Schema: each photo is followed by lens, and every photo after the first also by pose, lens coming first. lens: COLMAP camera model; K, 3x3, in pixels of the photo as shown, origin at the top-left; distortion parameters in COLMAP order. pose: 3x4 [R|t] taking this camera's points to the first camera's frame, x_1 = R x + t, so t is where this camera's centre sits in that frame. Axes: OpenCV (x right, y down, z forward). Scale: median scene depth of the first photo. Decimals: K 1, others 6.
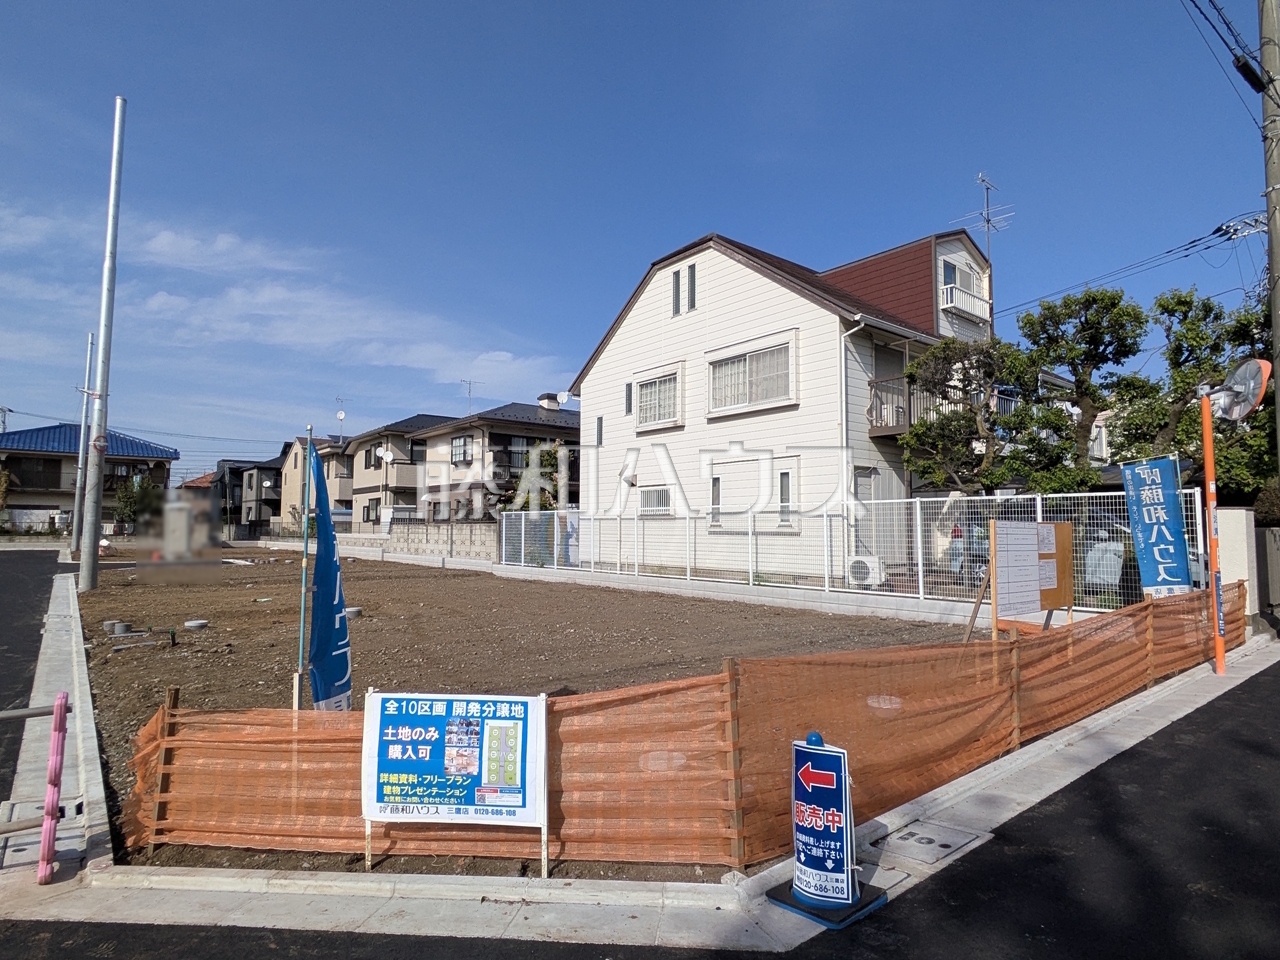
lens RADIAL K [[703.7, 0, 642.4], [0, 703.7, 481.2], [0, 0, 1]] dist [0.000700, -0.000780]
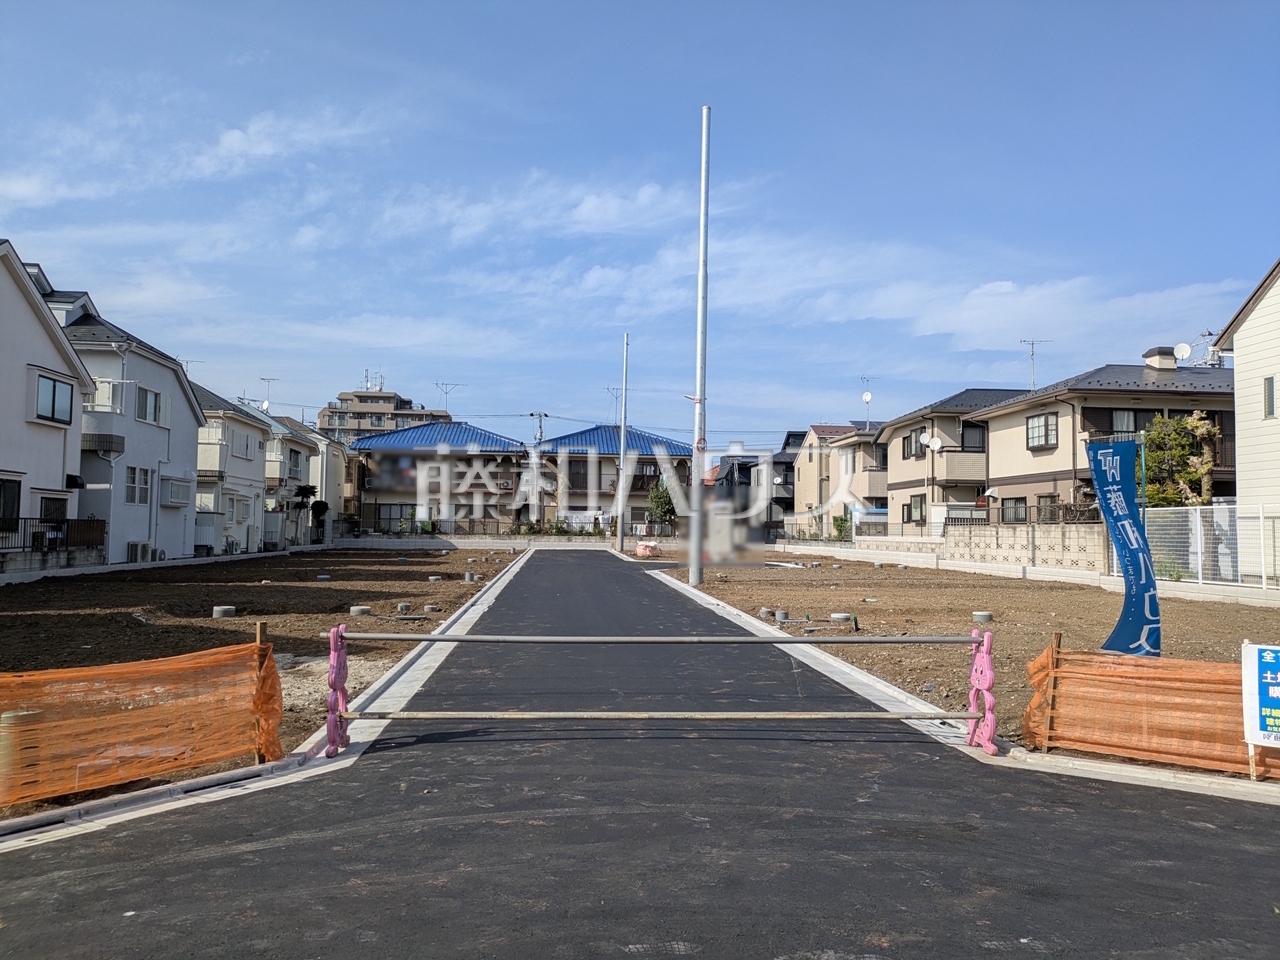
lens RADIAL K [[936.0, 0, 652.2], [0, 936.0, 480.4], [0, 0, 1]] dist [0.046026, -0.029632]
pose [[0.836836, -0.023520, -0.546949, -0.070361], [0.028721, 0.999587, 0.000959, -0.004625], [0.546700, -0.016512, 0.837166, -0.203770]]
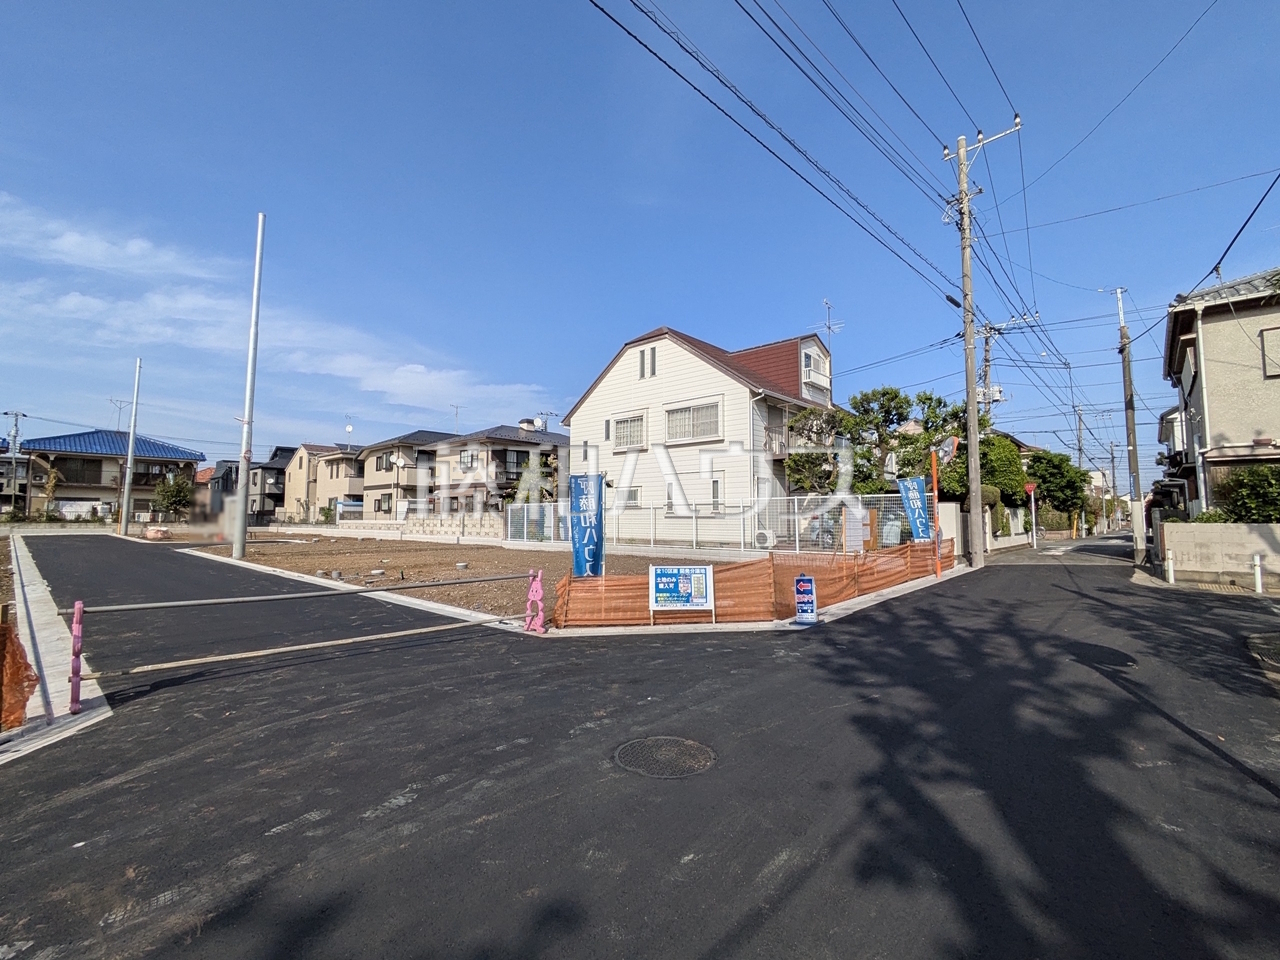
lens RADIAL K [[573.8, 0, 633.2], [0, 573.8, 473.8], [0, 0, 1]] dist [-0.003188, 0.000579]
pose [[0.988680, 0.010399, 0.149678, -0.167223], [-0.008842, 0.999900, -0.011065, -0.009997], [-0.149778, 0.009616, 0.988673, -0.267788]]
